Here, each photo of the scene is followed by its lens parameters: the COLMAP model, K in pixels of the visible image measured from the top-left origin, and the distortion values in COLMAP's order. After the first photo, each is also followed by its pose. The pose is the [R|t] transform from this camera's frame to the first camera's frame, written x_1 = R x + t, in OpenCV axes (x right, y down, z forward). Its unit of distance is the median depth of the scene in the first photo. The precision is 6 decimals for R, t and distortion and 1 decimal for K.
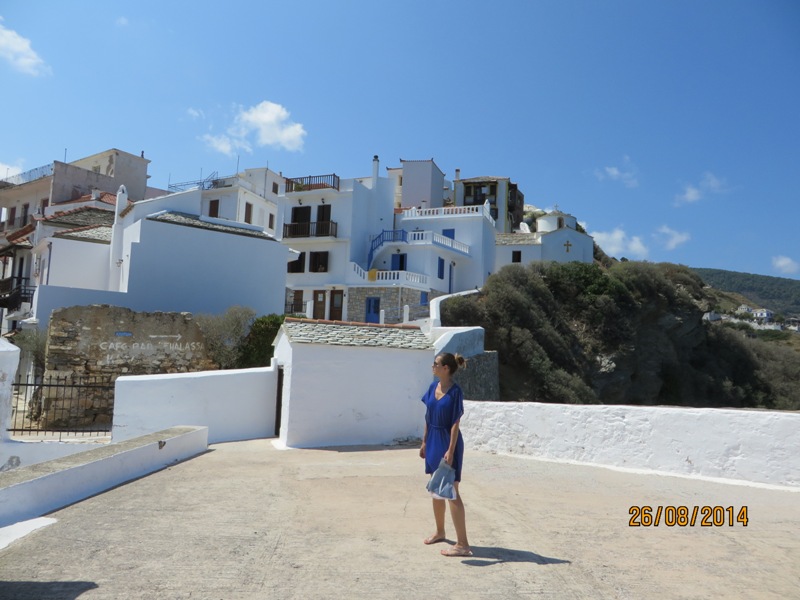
lens RADIAL K [[606.7, 0, 400.3], [0, 606.7, 299.7], [0, 0, 1]] dist [-0.010635, -0.000415]
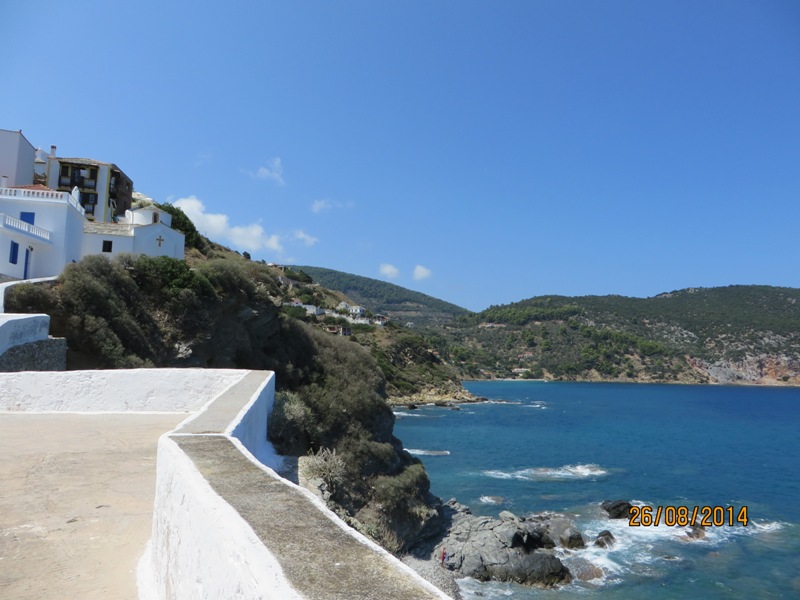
lens RADIAL K [[606.7, 0, 400.8], [0, 606.7, 302.6], [0, 0, 1]] dist [-0.010635, -0.000415]
pose [[0.825283, 0.036820, 0.563518, 0.032550], [-0.047966, 0.998837, 0.004983, -0.006200], [-0.562679, -0.031142, 0.826089, -0.127584]]
